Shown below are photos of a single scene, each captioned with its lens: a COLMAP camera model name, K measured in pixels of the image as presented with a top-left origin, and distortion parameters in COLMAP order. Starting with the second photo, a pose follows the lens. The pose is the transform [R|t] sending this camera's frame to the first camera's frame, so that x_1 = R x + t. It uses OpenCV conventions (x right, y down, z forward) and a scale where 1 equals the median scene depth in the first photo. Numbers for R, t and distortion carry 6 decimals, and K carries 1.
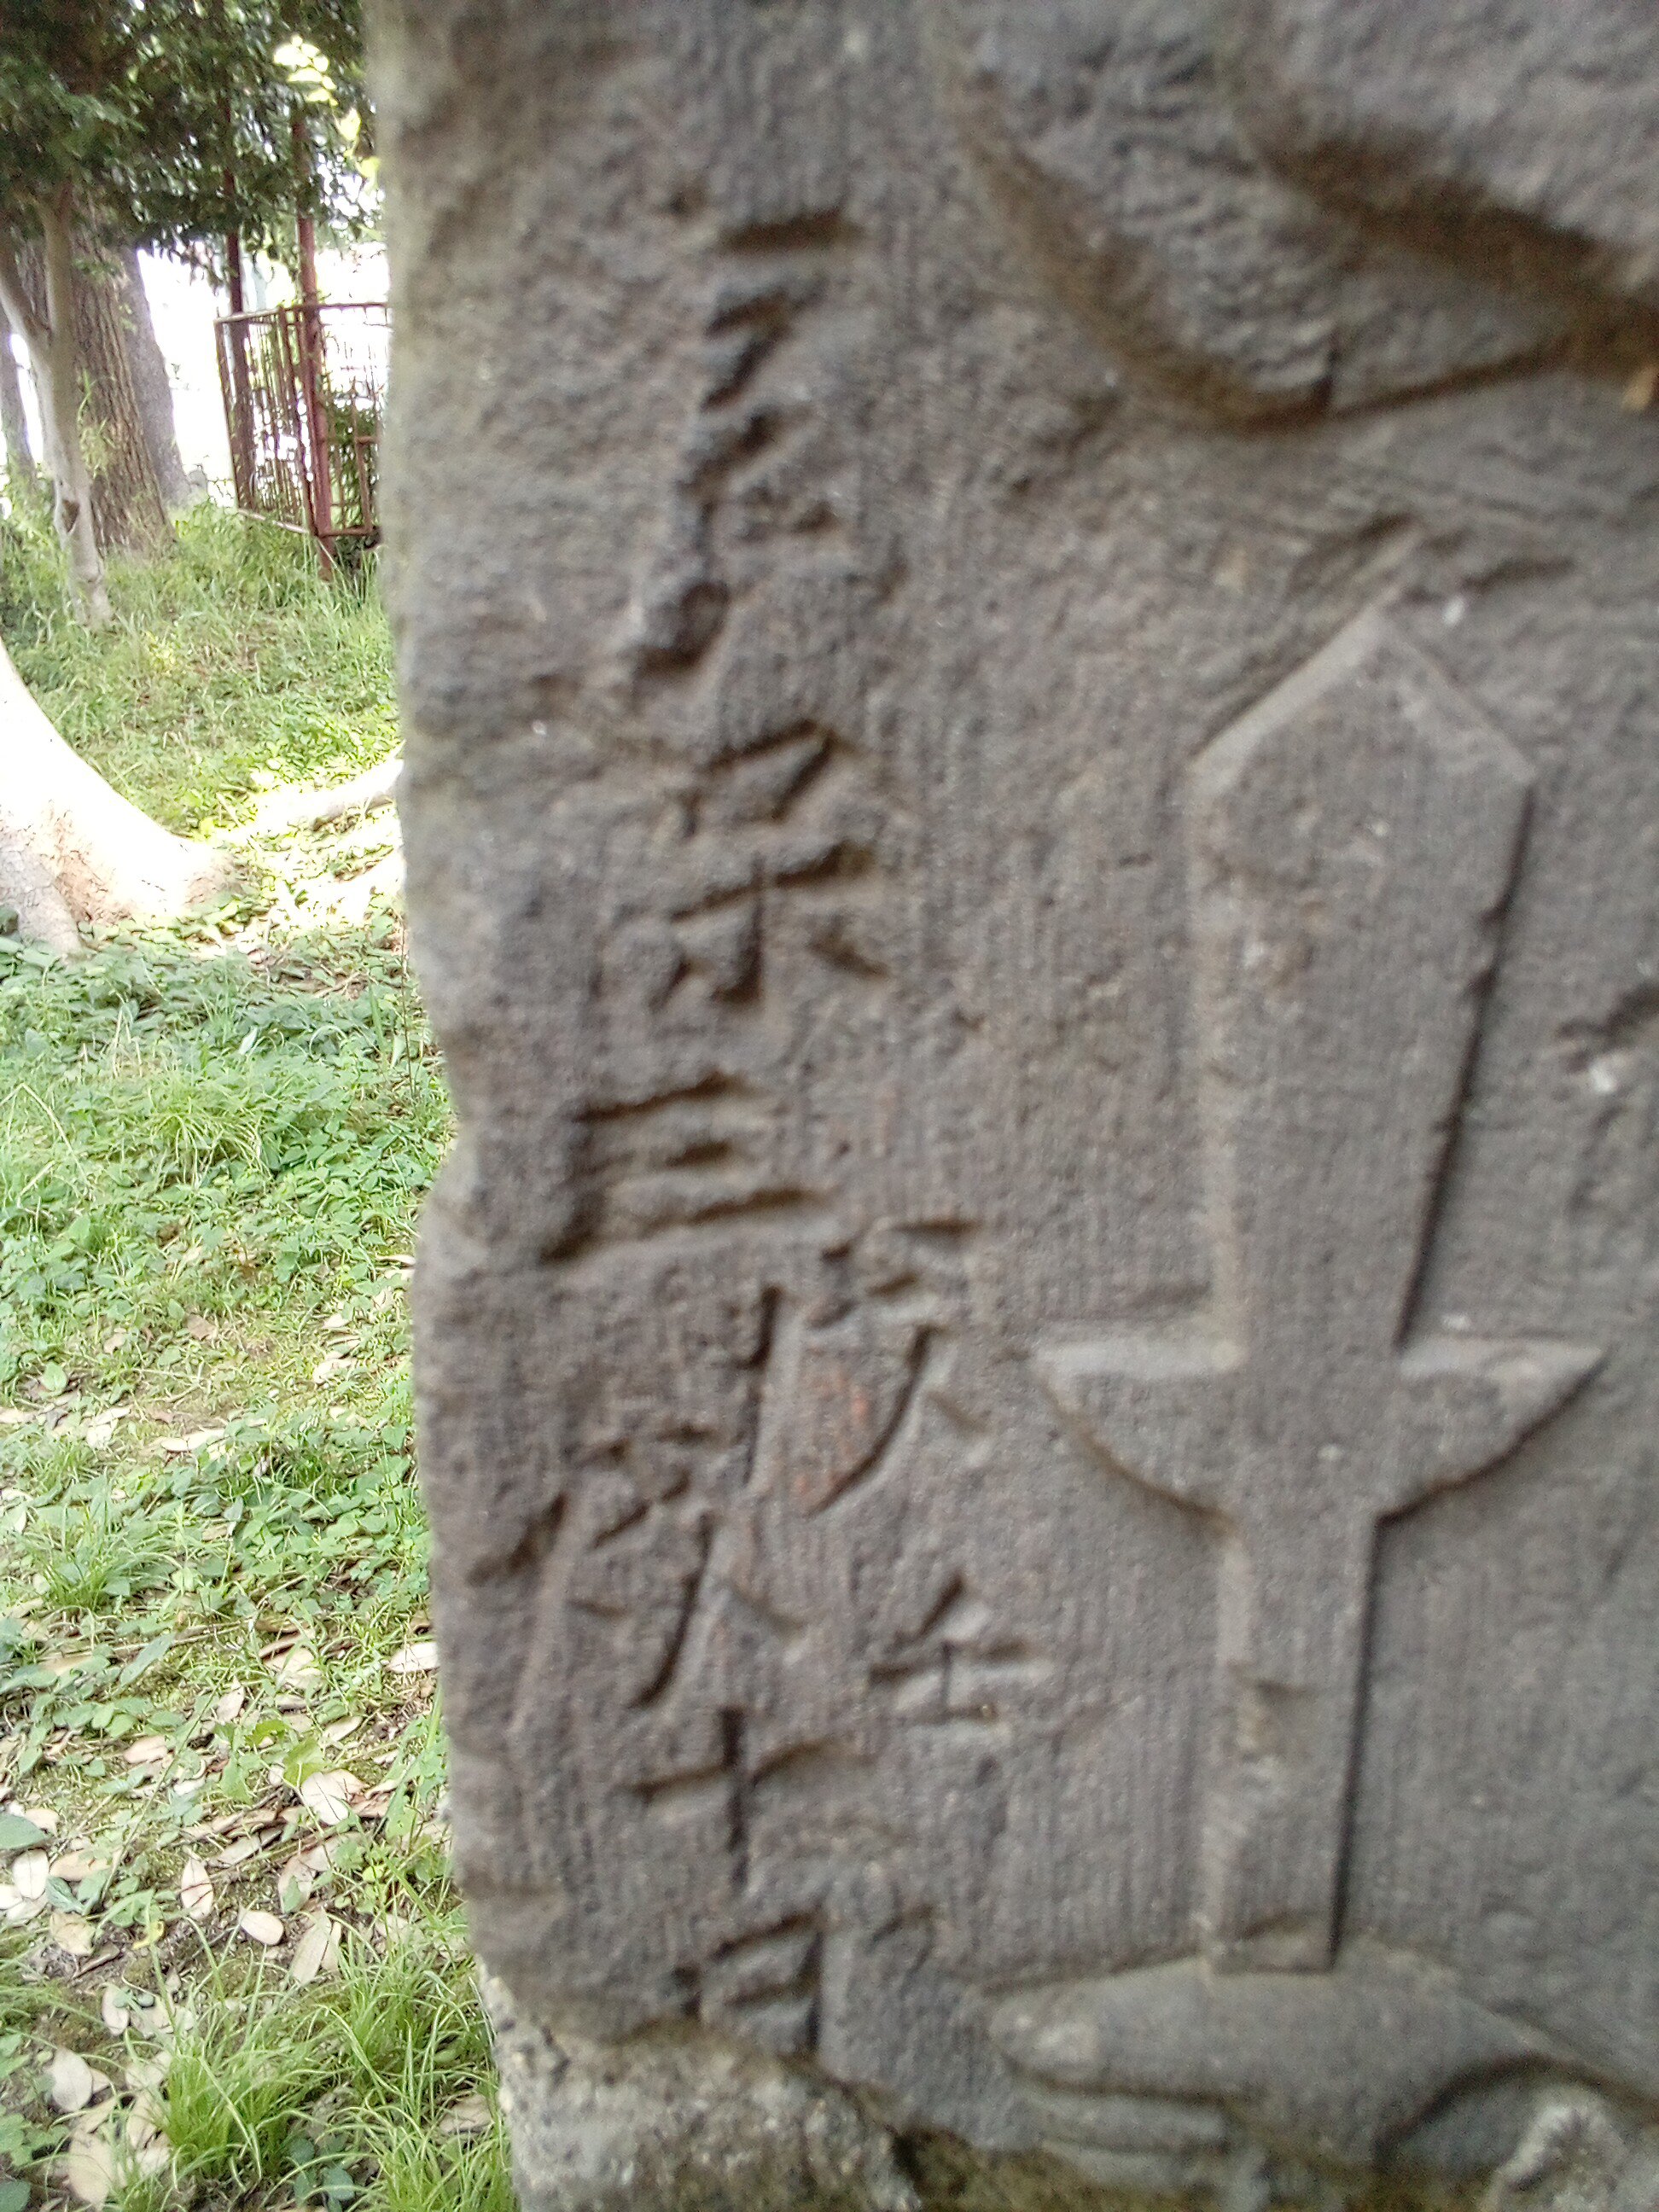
lens RADIAL K [[1841.3, 0, 840.1], [0, 1841.3, 1108.7], [0, 0, 1]] dist [0.051543, -0.072565]
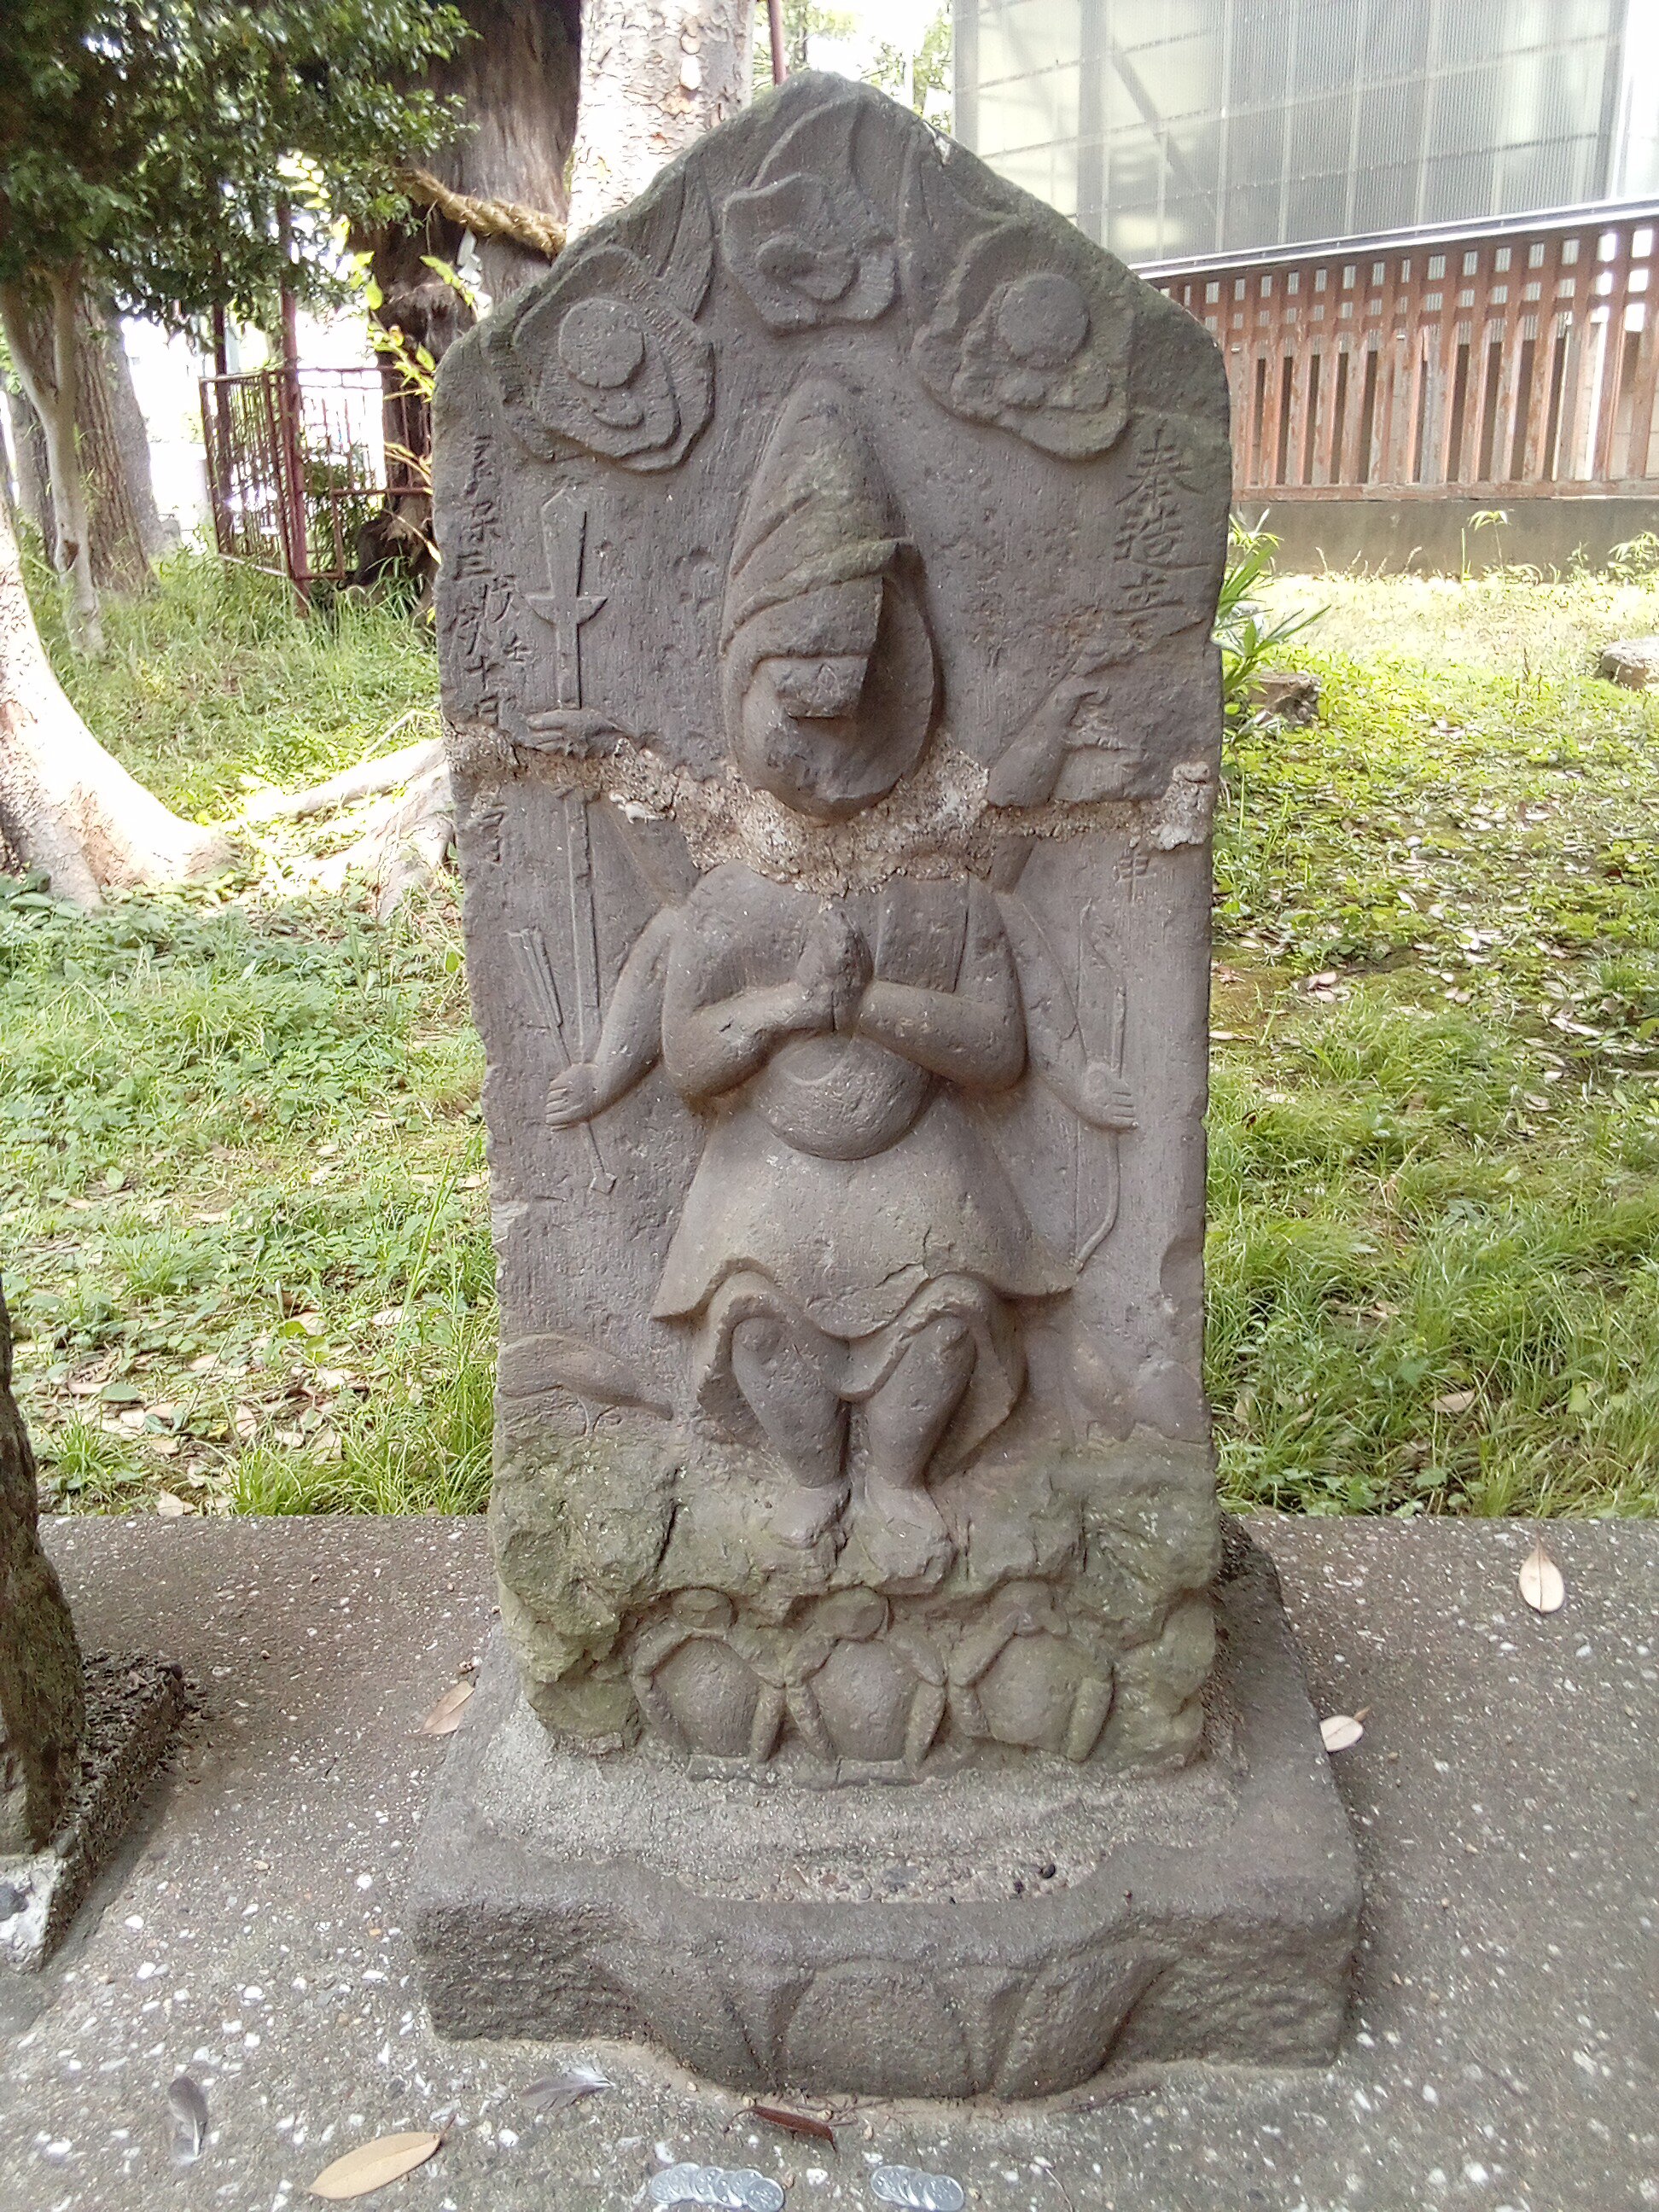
lens RADIAL K [[1841.3, 0, 840.1], [0, 1841.3, 1108.7], [0, 0, 1]] dist [0.051543, -0.072565]
pose [[0.999700, 0.008999, 0.022789, 0.034470], [-0.008306, 0.999506, -0.030323, 0.067759], [-0.023051, 0.030125, 0.999280, -0.177376]]
